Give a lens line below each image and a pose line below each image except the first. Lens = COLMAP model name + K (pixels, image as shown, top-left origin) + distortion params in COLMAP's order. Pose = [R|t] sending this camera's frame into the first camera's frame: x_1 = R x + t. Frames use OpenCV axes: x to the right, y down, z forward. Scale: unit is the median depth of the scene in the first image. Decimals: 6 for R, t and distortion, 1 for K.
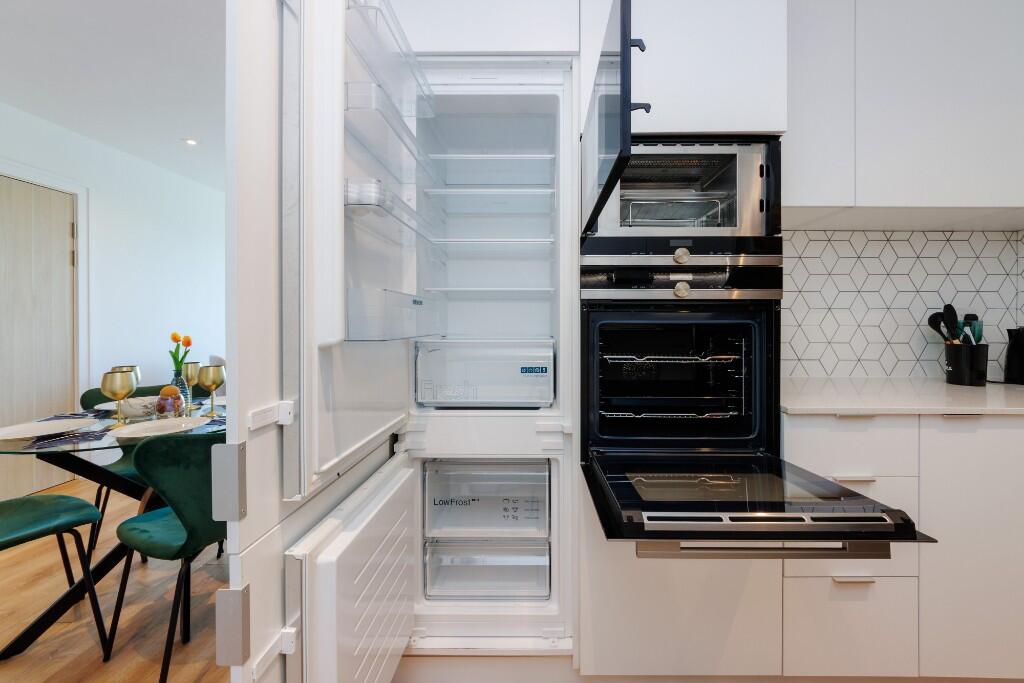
lens RADIAL K [[388.8, 0, 513.6], [0, 388.8, 328.8], [0, 0, 1]] dist [0.001473, -0.000065]
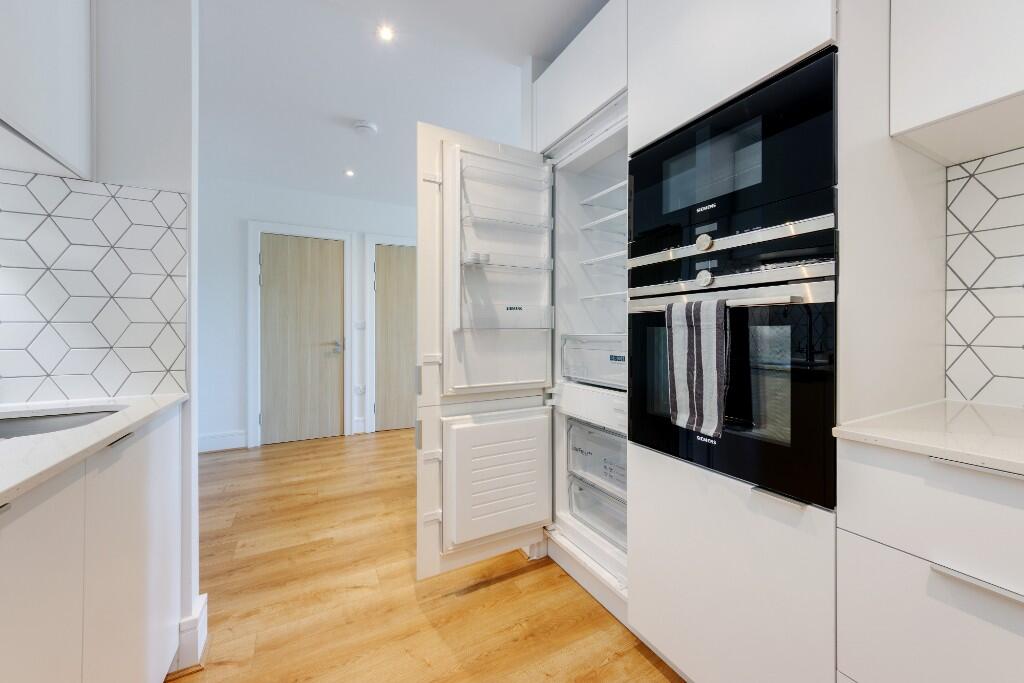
lens RADIAL K [[388.8, 0, 513.6], [0, 388.8, 328.8], [0, 0, 1]] dist [0.001473, -0.000065]
pose [[0.468720, -0.011887, -0.883267, 1.000035], [0.000066, 0.999910, -0.013422, 0.031210], [0.883347, 0.006233, 0.468678, 0.144832]]
